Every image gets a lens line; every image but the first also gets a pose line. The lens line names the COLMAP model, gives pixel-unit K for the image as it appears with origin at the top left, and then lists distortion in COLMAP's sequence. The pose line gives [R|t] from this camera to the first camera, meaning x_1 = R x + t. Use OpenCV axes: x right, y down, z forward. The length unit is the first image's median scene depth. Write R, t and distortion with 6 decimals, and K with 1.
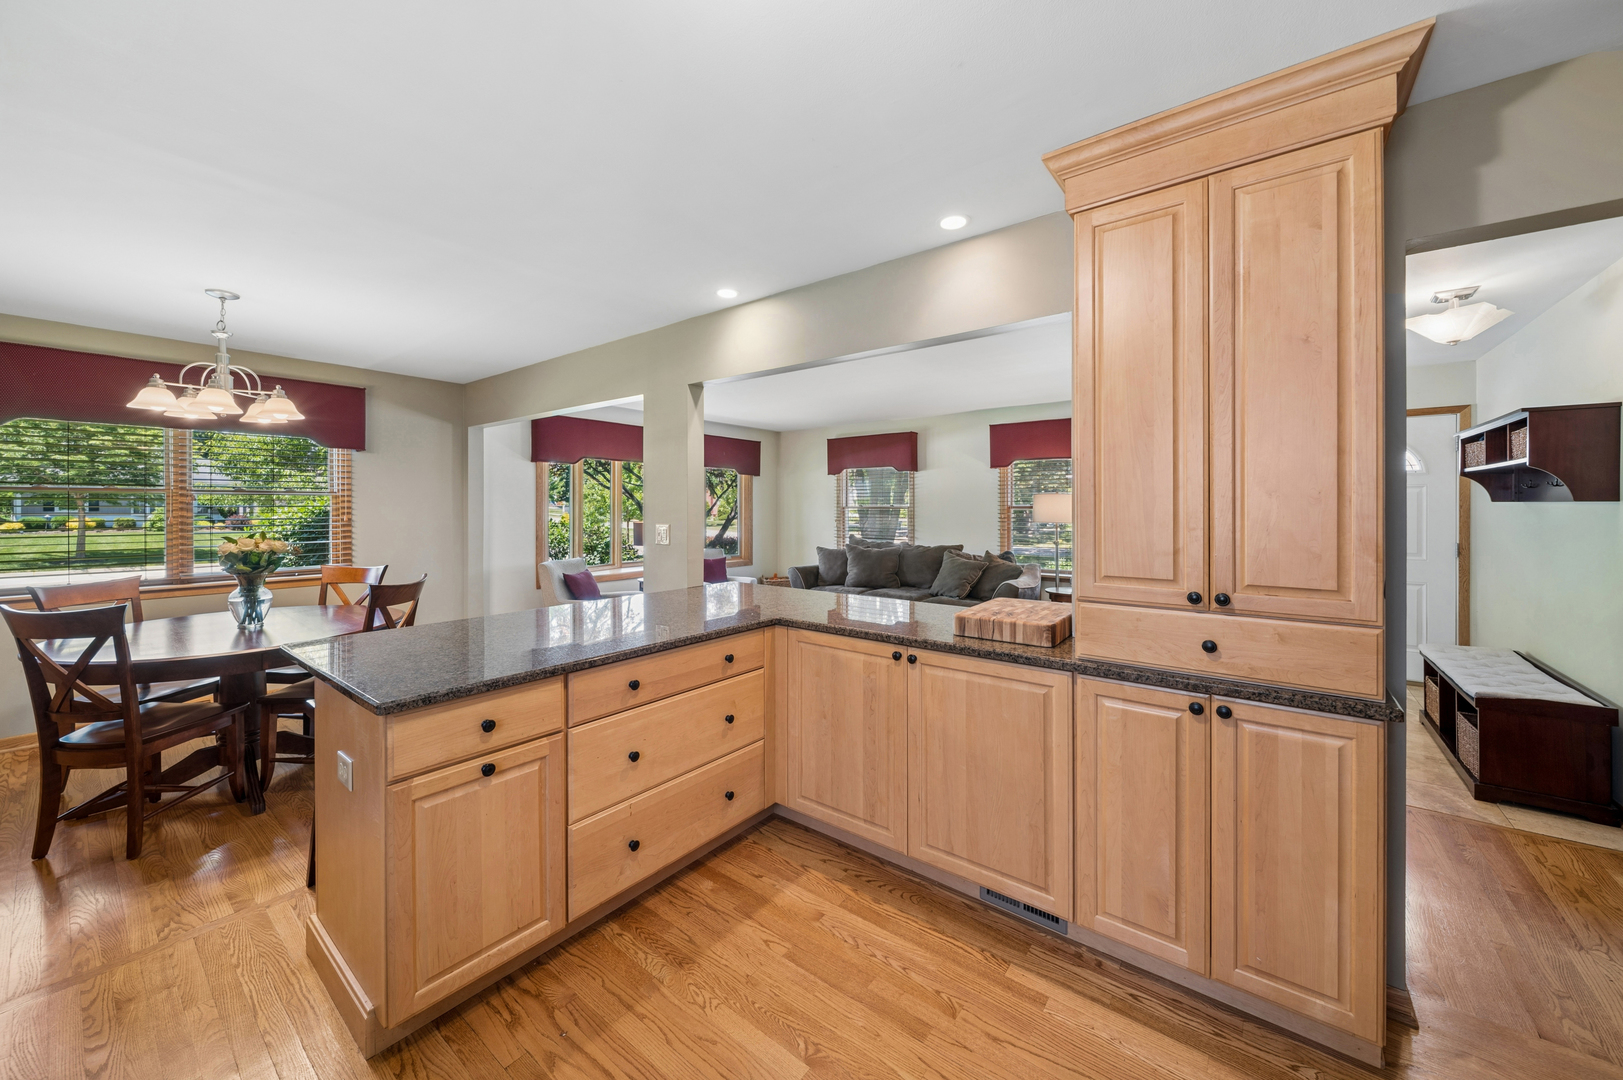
lens RADIAL K [[577.9, 0, 831.5], [0, 577.9, 507.3], [0, 0, 1]] dist [-0.001324, -0.000024]
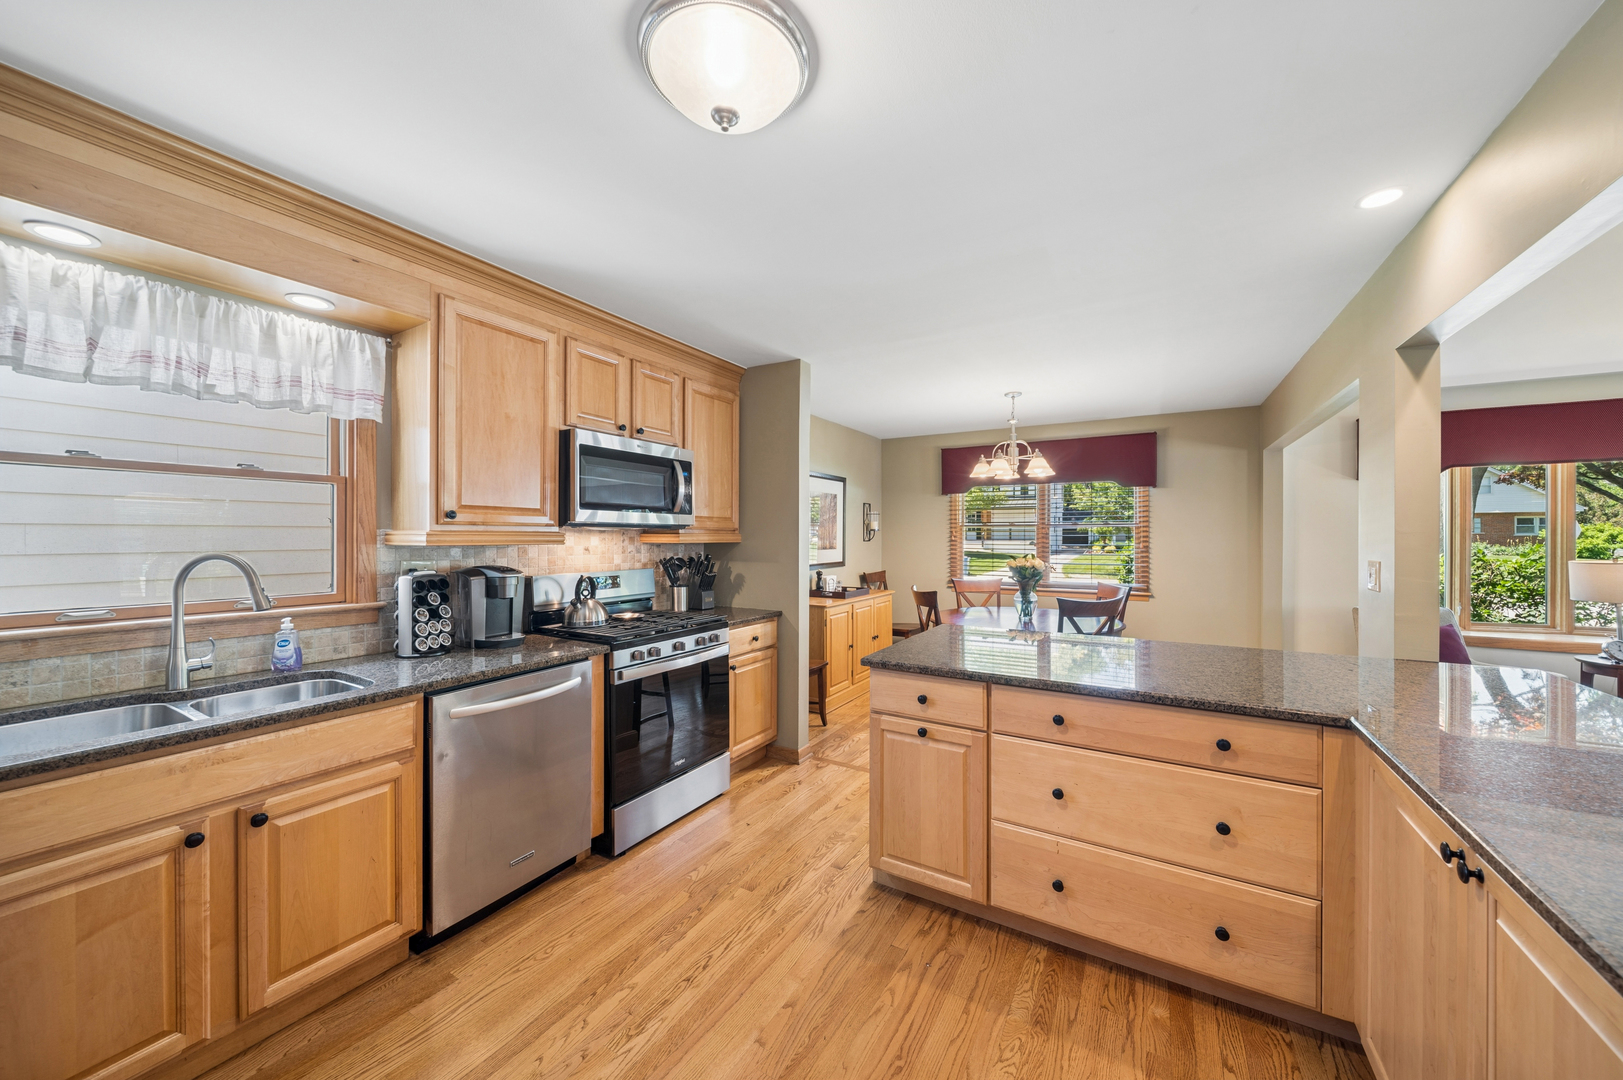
lens RADIAL K [[577.9, 0, 817.5], [0, 577.9, 537.6], [0, 0, 1]] dist [-0.001324, -0.000024]
pose [[0.124626, 0.003413, -0.992198, 0.564345], [-0.002040, 0.999993, 0.003183, 0.000929], [0.992202, 0.001628, 0.124632, 0.479084]]
